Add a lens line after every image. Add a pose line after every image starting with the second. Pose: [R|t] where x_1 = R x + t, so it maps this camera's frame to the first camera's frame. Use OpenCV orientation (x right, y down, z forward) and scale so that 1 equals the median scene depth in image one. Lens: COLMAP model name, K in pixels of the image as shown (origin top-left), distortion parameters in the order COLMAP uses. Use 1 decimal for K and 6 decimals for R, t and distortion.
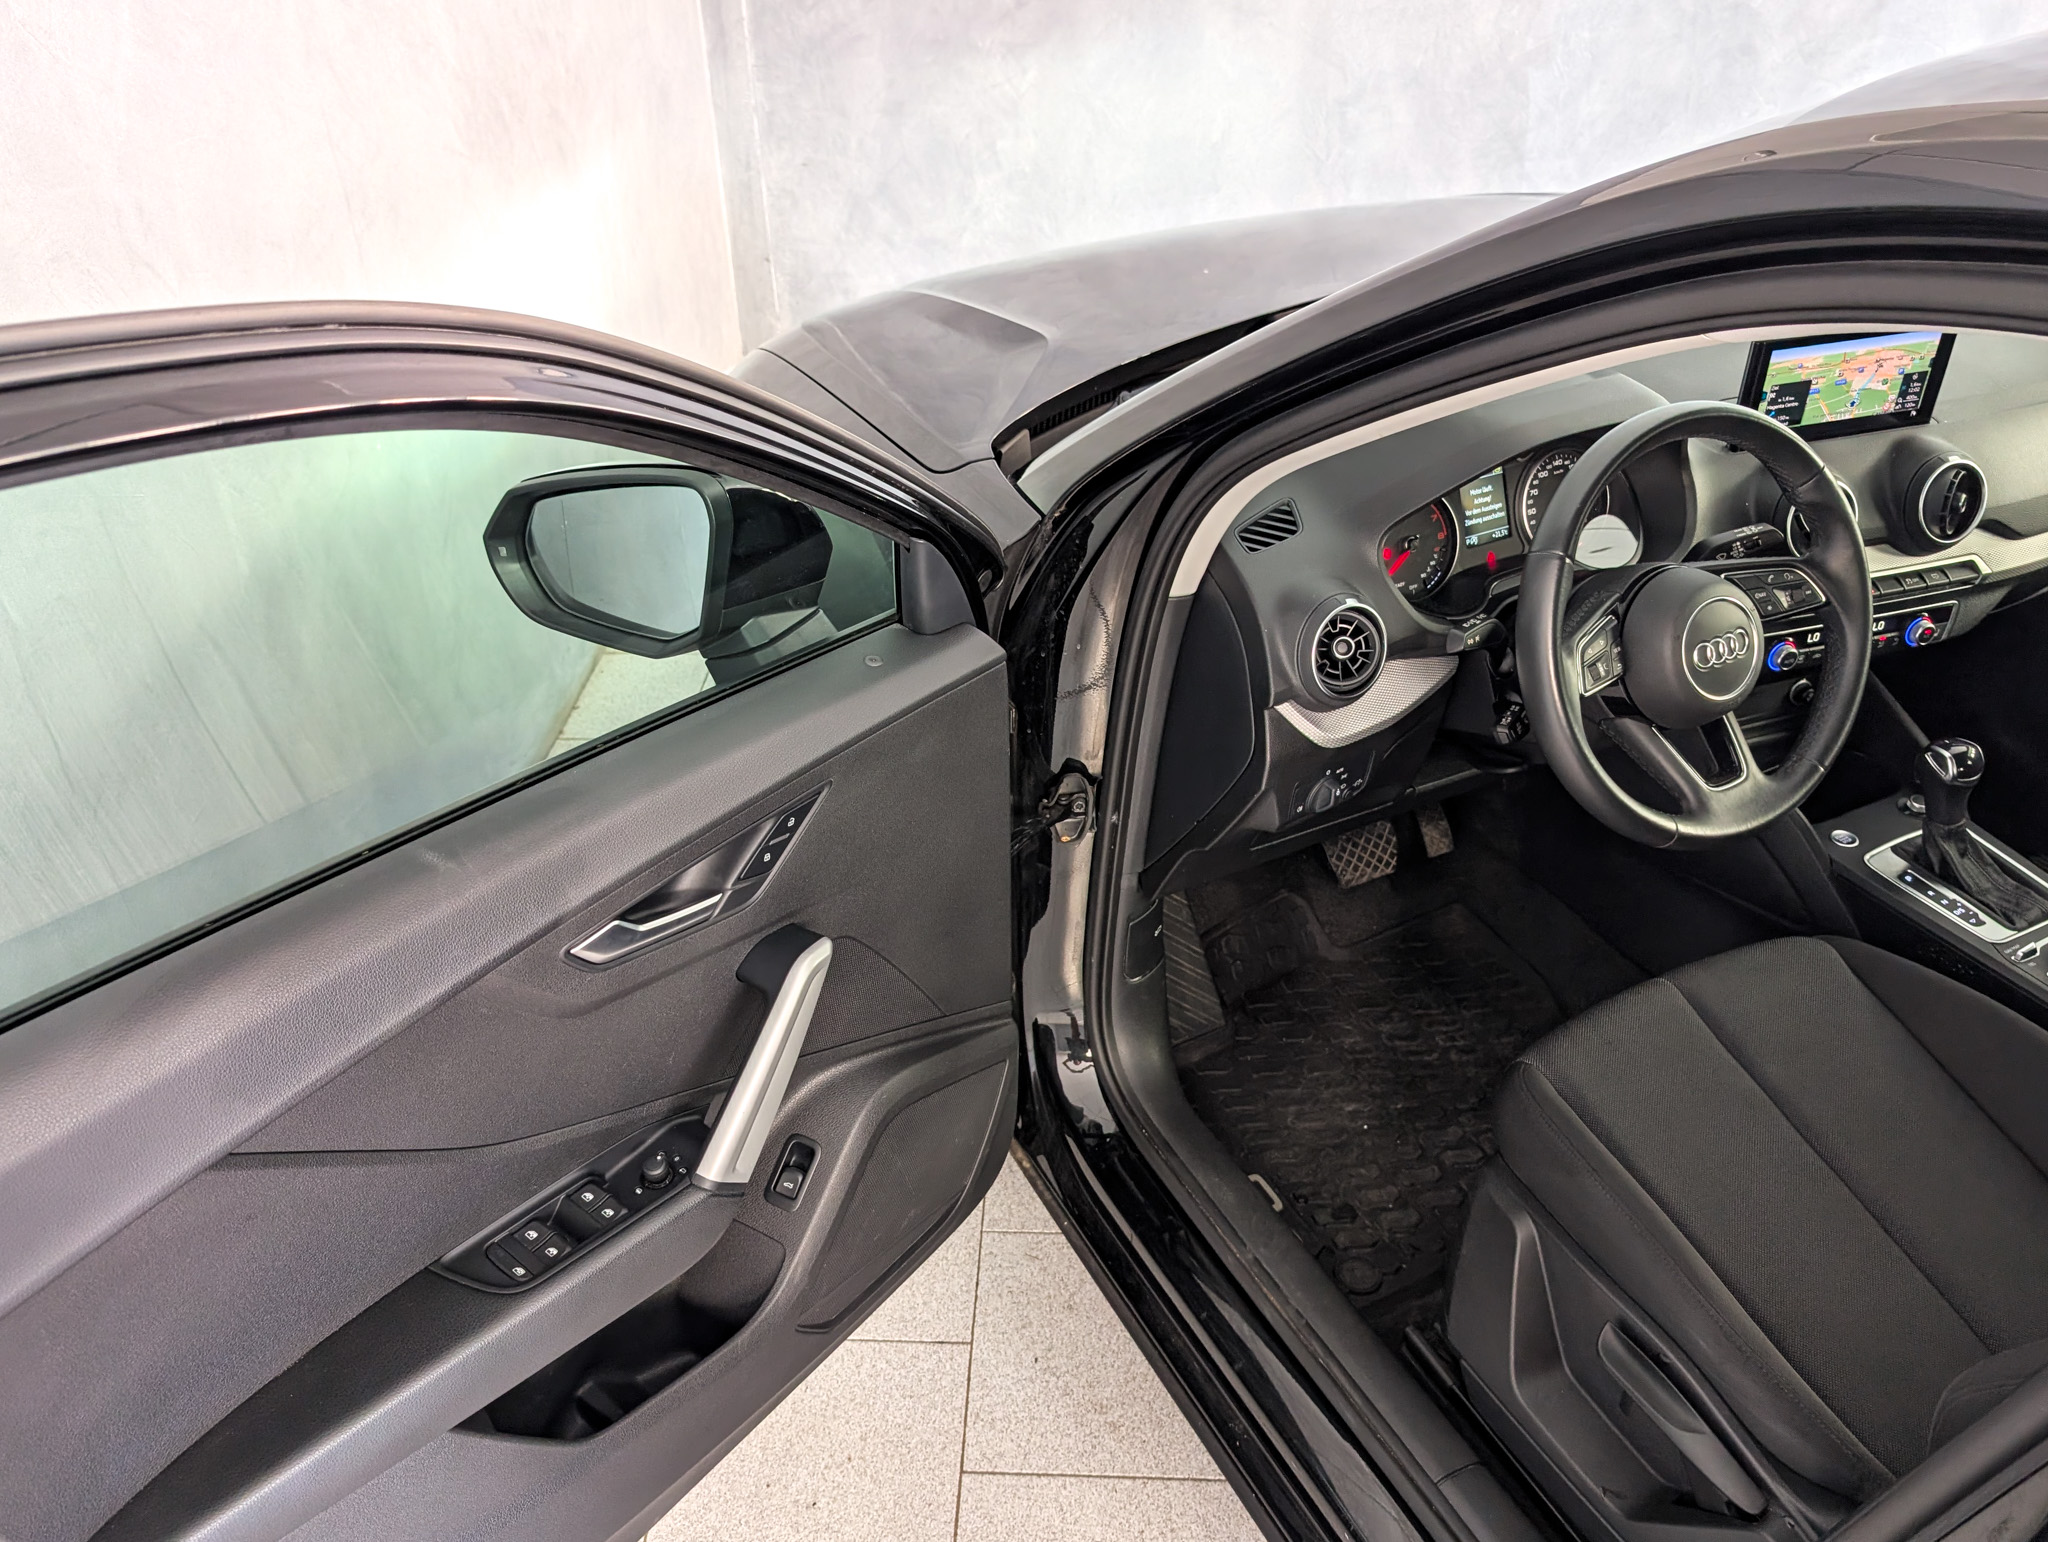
lens RADIAL K [[1604.3, 0, 1008.2], [0, 1604.3, 776.9], [0, 0, 1]] dist [0.006257, 0.003667]
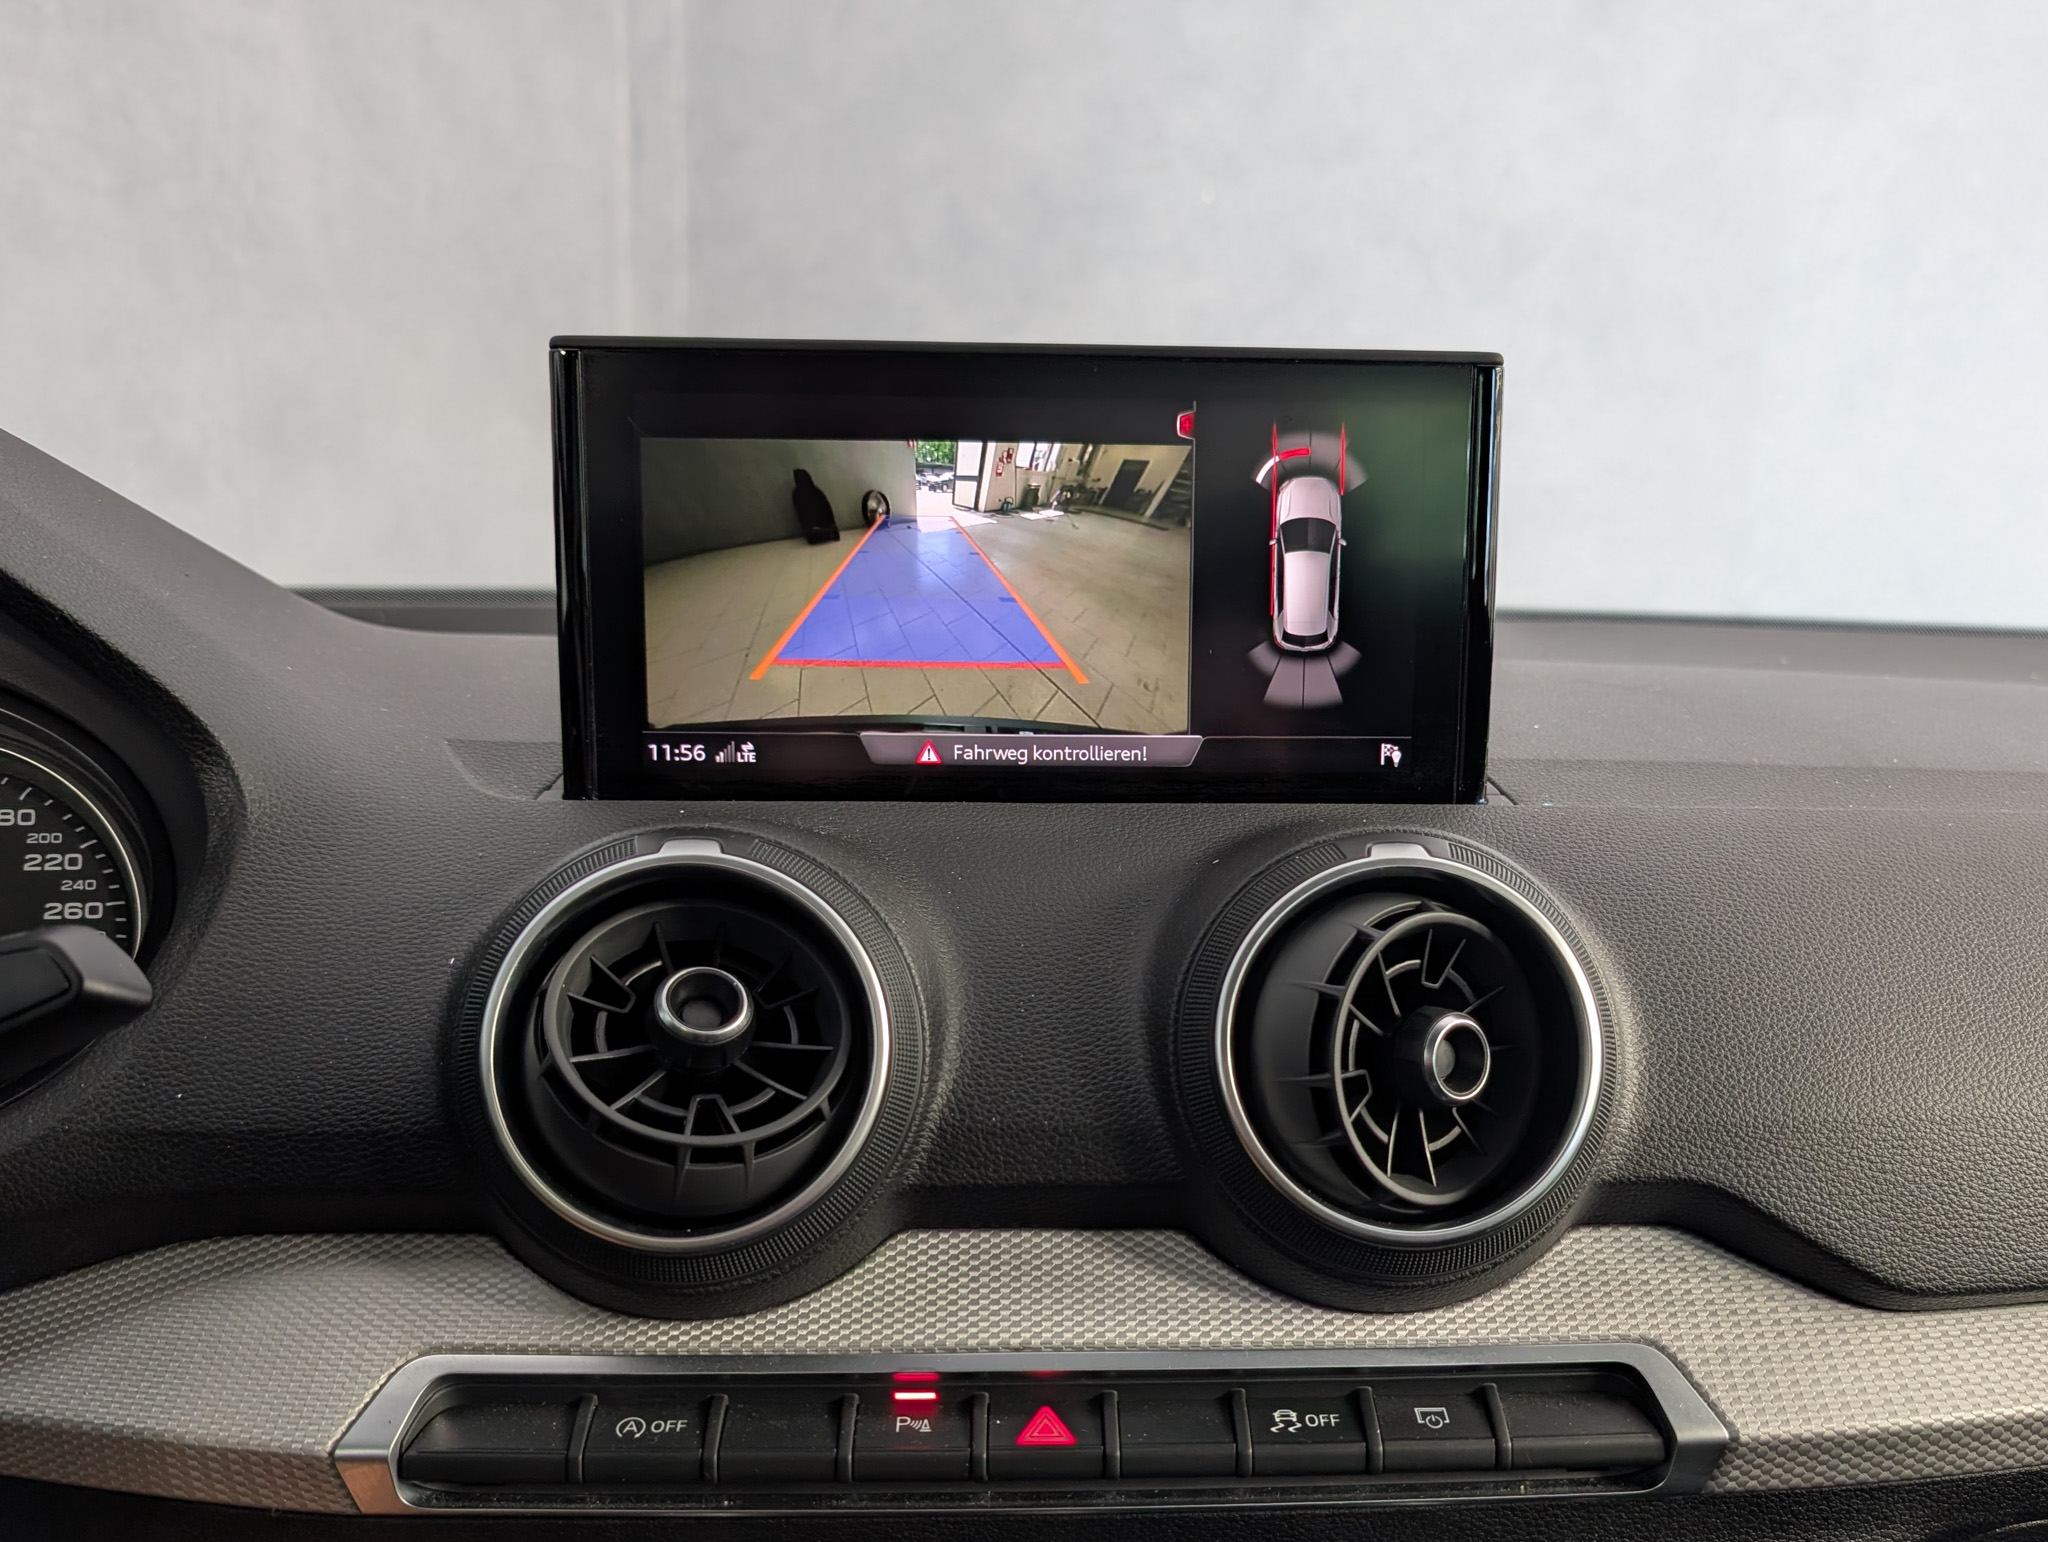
lens RADIAL K [[1844.6, 0, 1102.5], [0, 1844.6, 927.6], [0, 0, 1]] dist [0.002037, 0.000640]
pose [[0.975475, 0.063267, -0.210821, 0.598883], [-0.145886, 0.903042, -0.404021, -0.079485], [0.164819, 0.424868, 0.890125, 0.768056]]
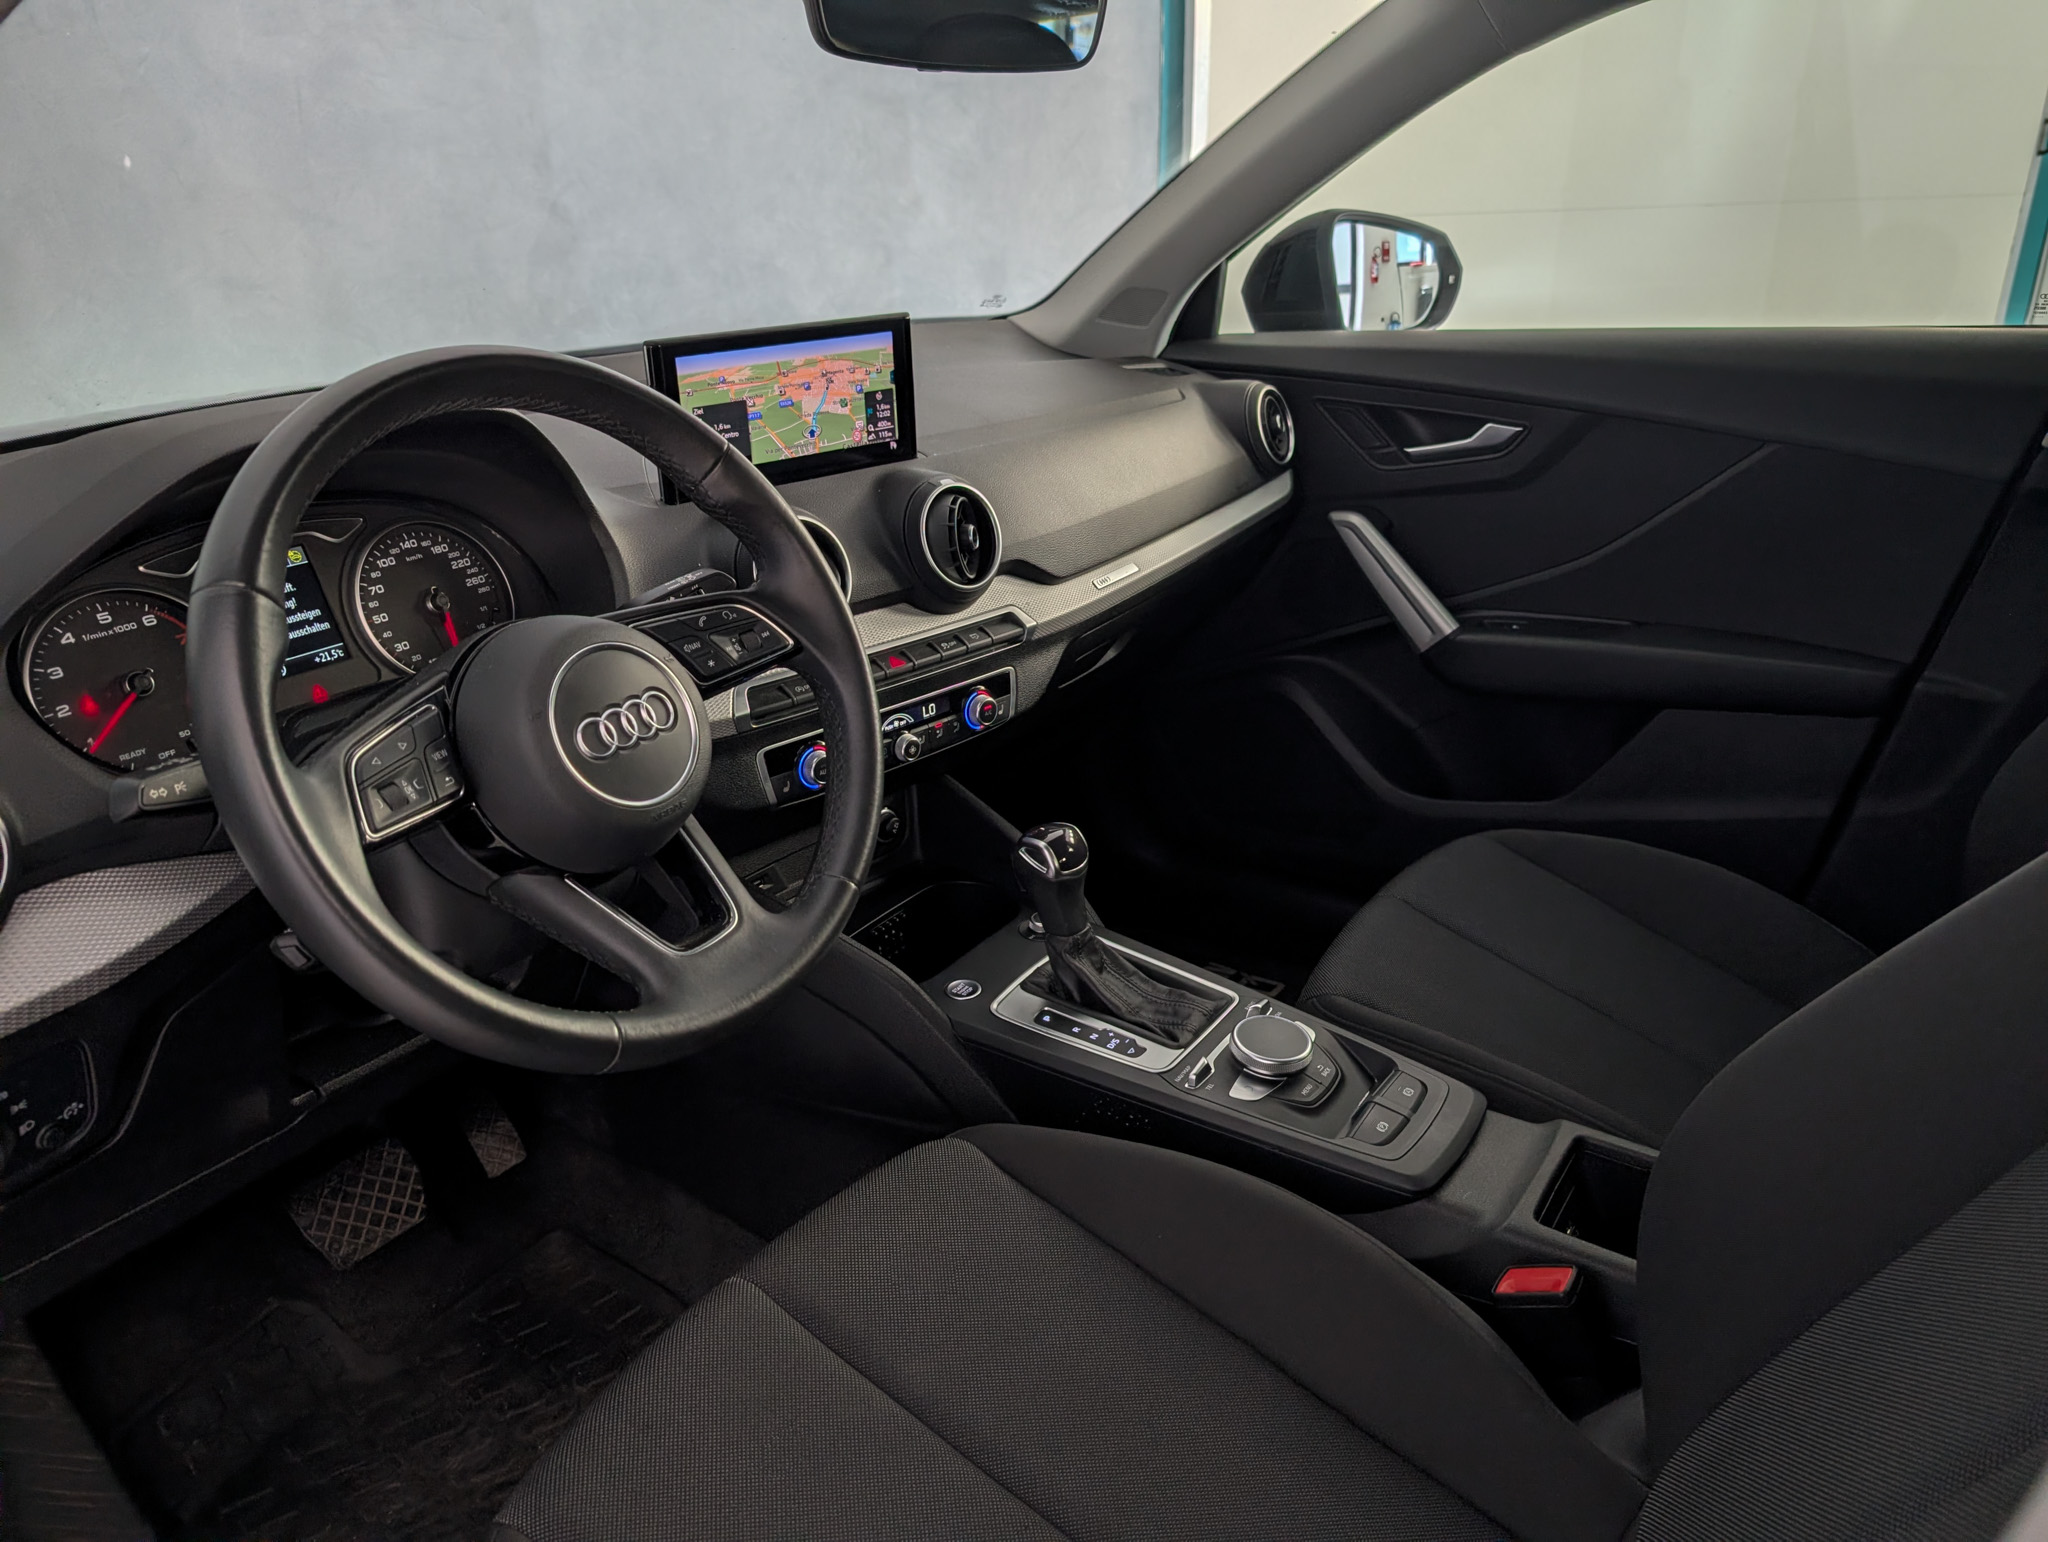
lens RADIAL K [[1497.4, 0, 1066.4], [0, 1497.4, 783.2], [0, 0, 1]] dist [0.012520, -0.000842]
pose [[0.863276, -0.188873, 0.468062, 0.268354], [0.276790, 0.952621, -0.126097, 0.049775], [-0.422070, 0.238411, 0.874653, 0.371354]]
